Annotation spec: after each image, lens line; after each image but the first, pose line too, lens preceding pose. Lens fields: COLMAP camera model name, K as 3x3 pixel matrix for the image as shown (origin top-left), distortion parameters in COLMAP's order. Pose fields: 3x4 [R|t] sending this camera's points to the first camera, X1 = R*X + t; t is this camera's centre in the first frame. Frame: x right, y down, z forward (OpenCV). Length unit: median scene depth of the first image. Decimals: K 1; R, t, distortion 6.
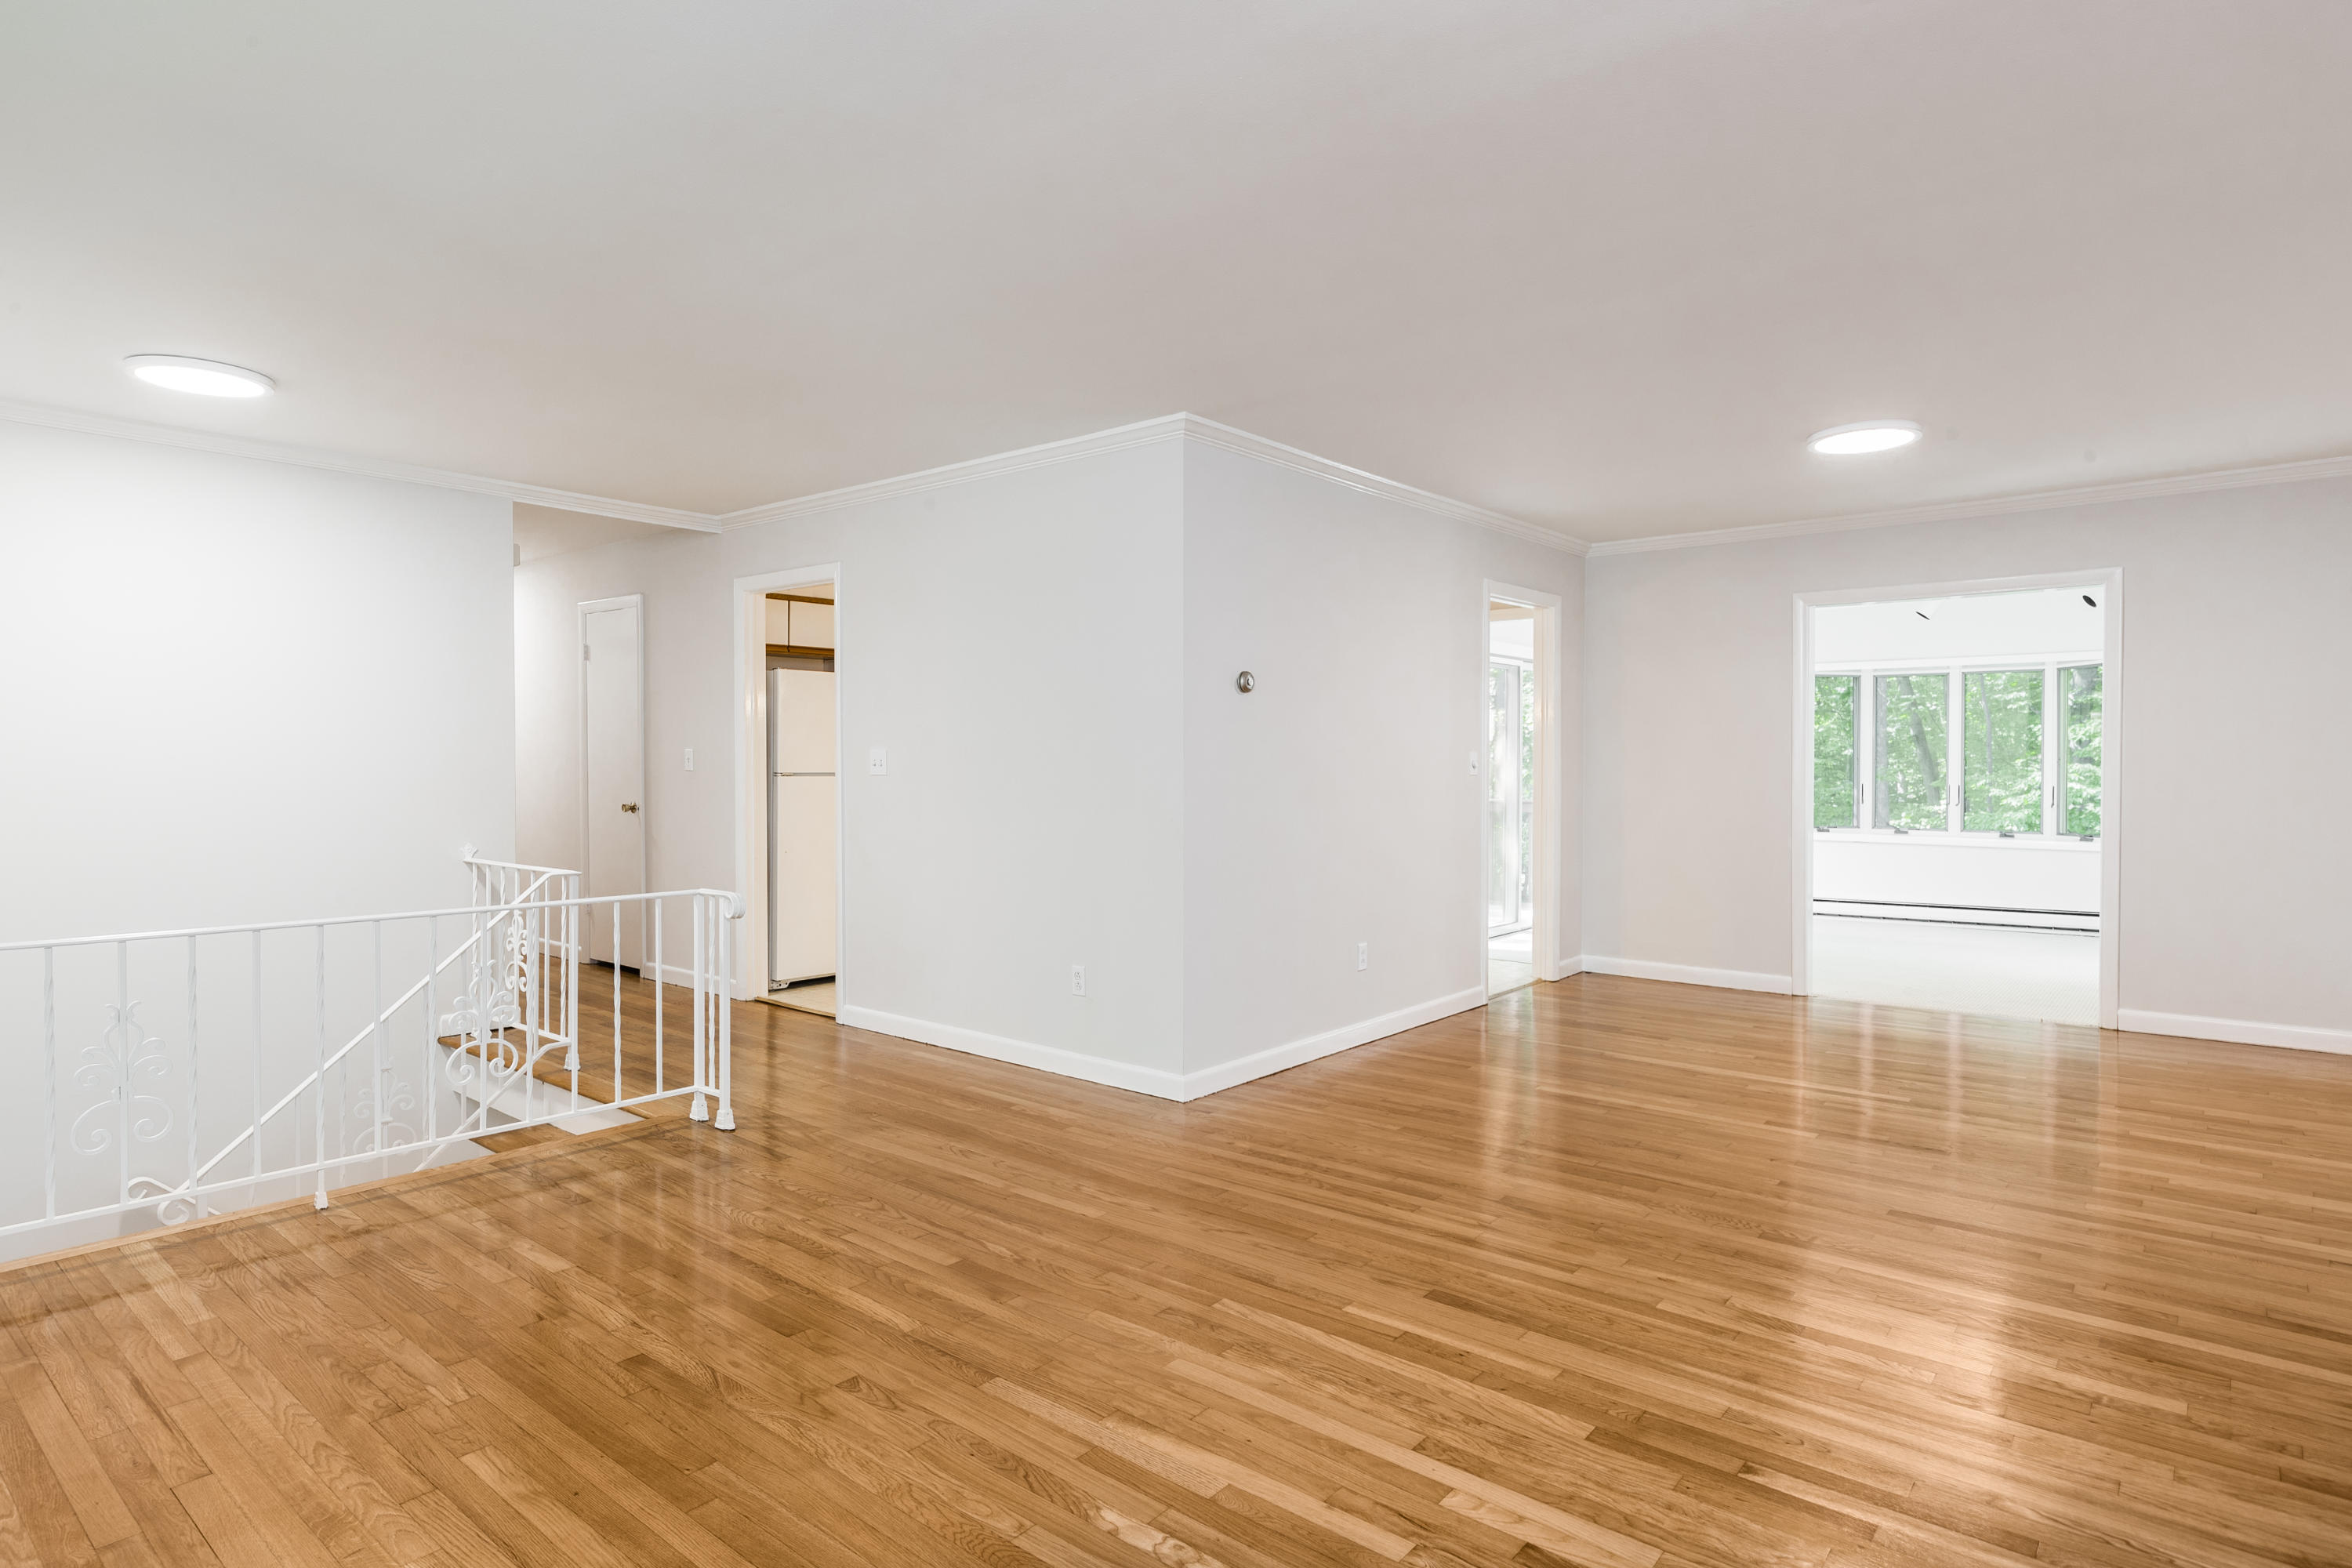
lens RADIAL K [[1262.6, 0, 1176.0], [0, 1262.6, 784.0], [0, 0, 1]] dist [0.019381, 0.000589]
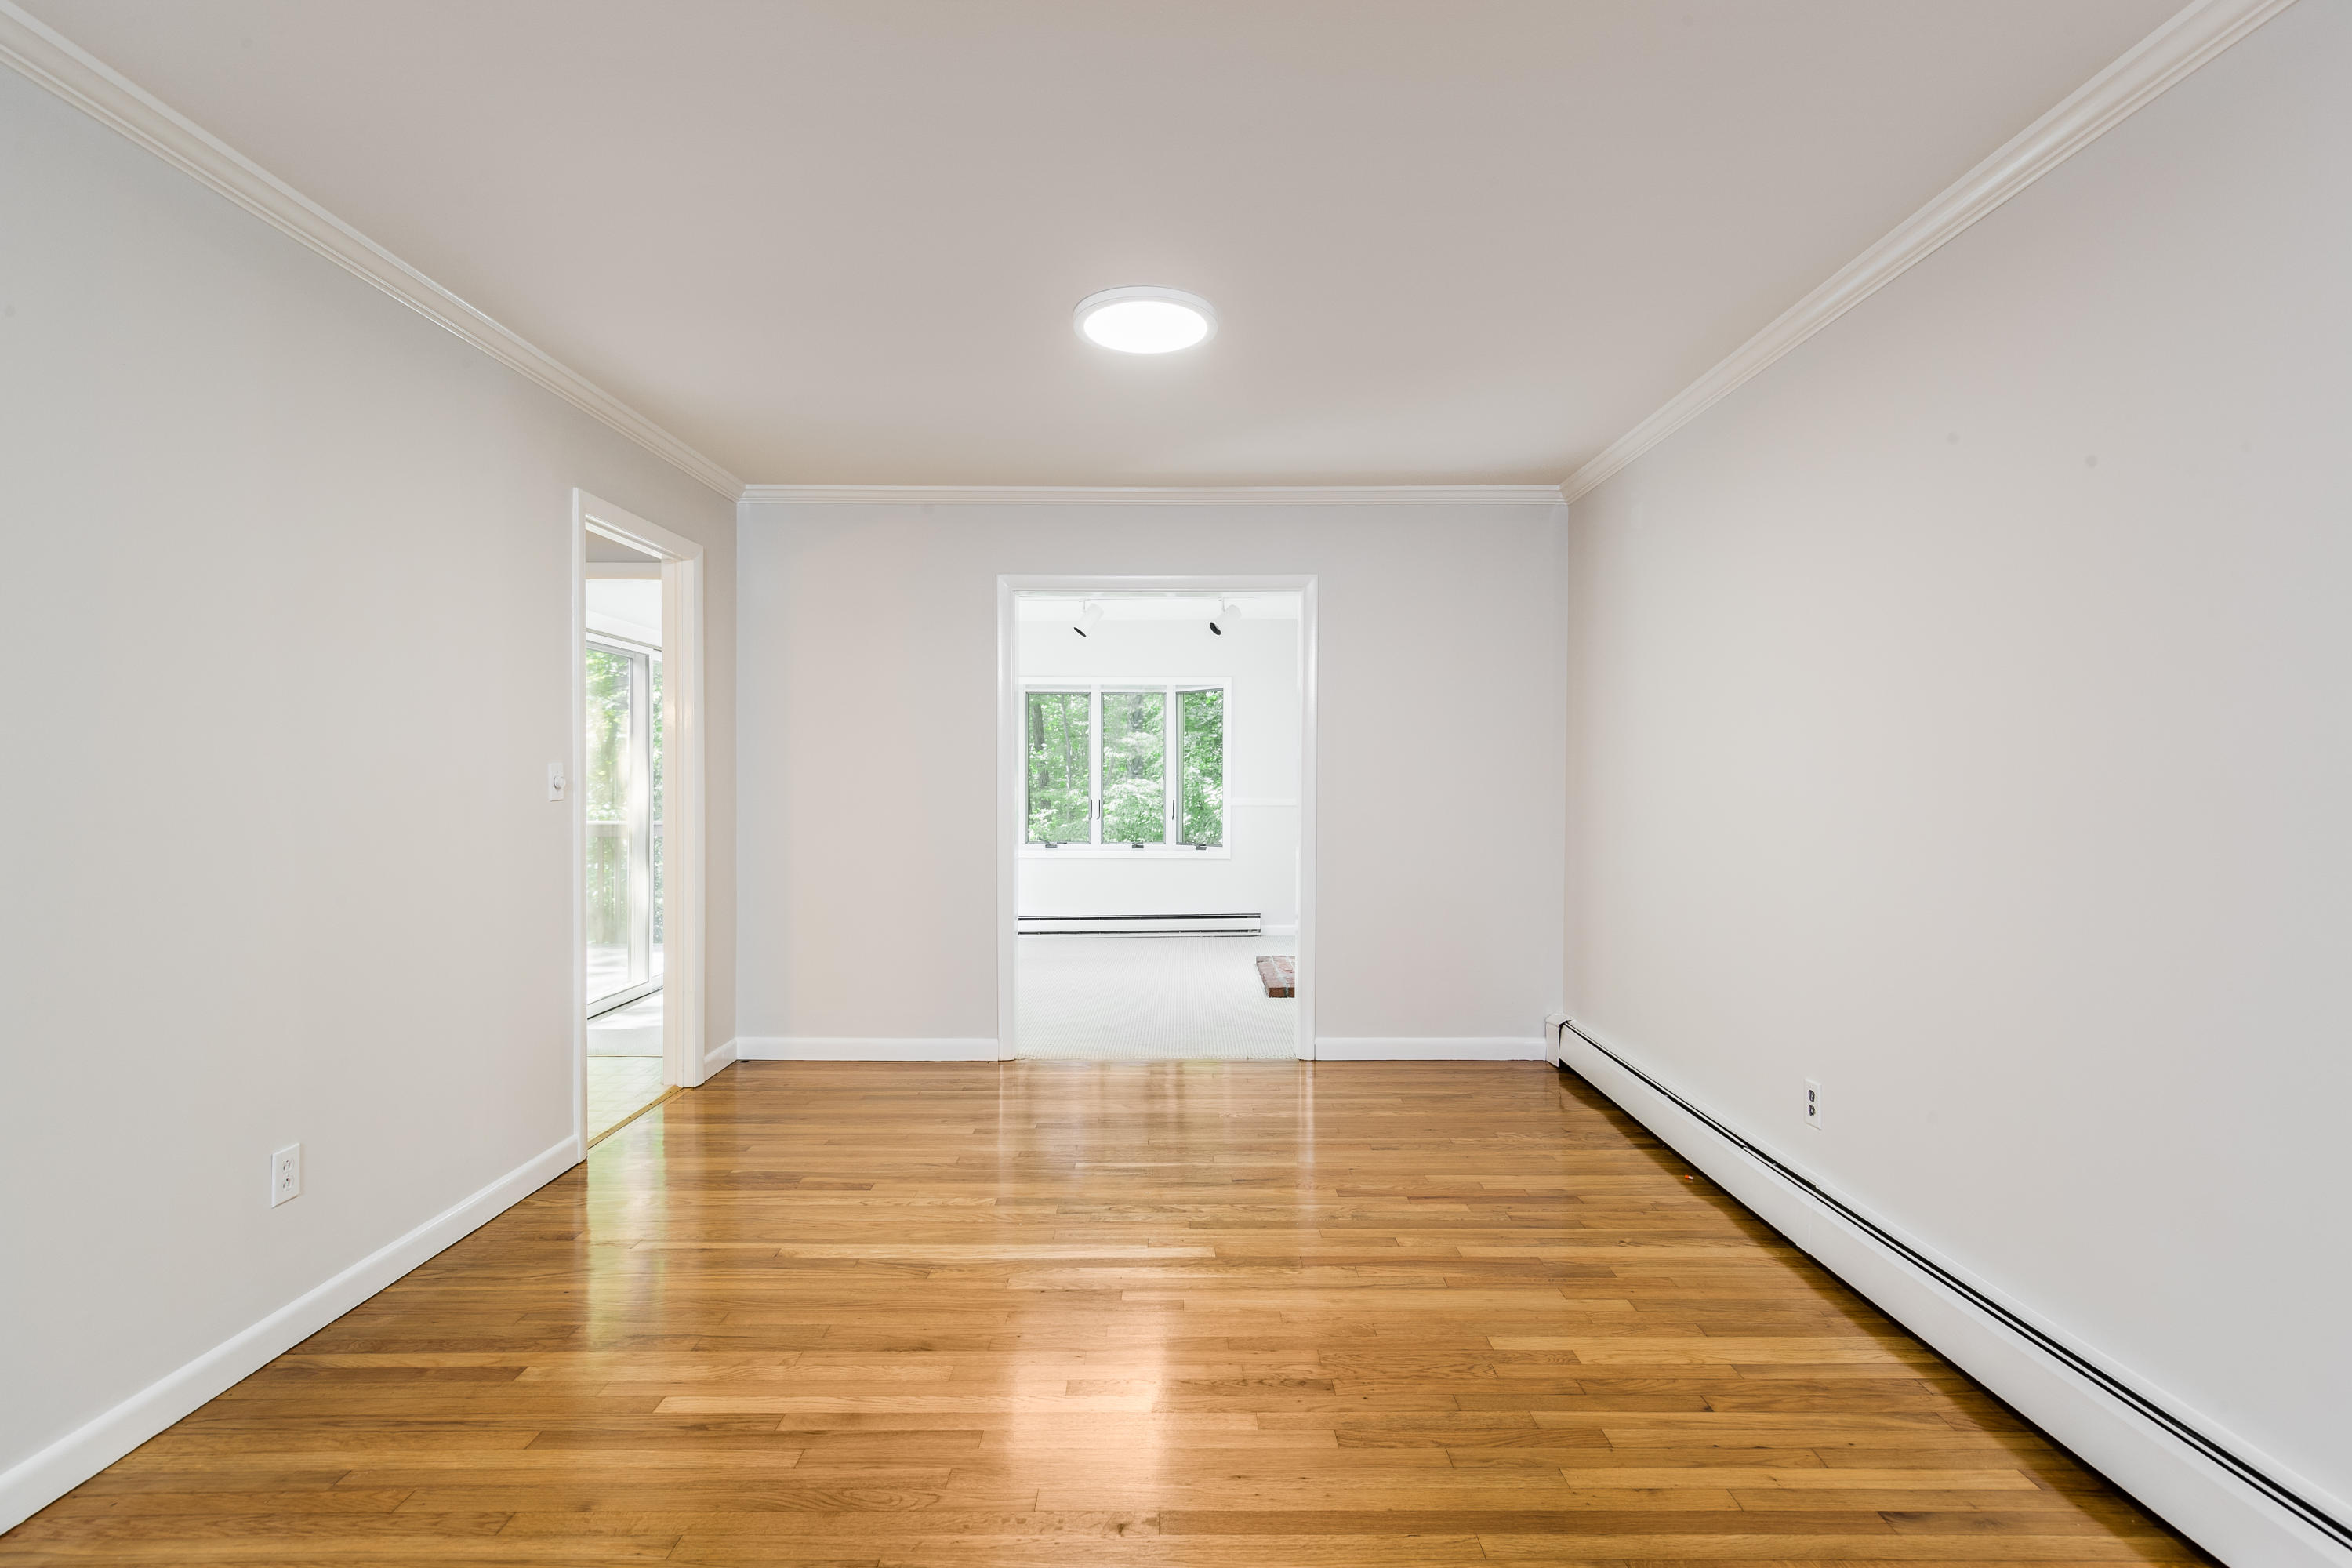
lens RADIAL K [[1107.3, 0, 1176.0], [0, 1107.3, 784.0], [0, 0, 1]] dist [0.021933, 0.000166]
pose [[0.765773, -0.003422, 0.643102, 0.103723], [0.010593, 0.999917, -0.007293, -0.006099], [-0.643024, 0.012398, 0.765746, 0.345944]]
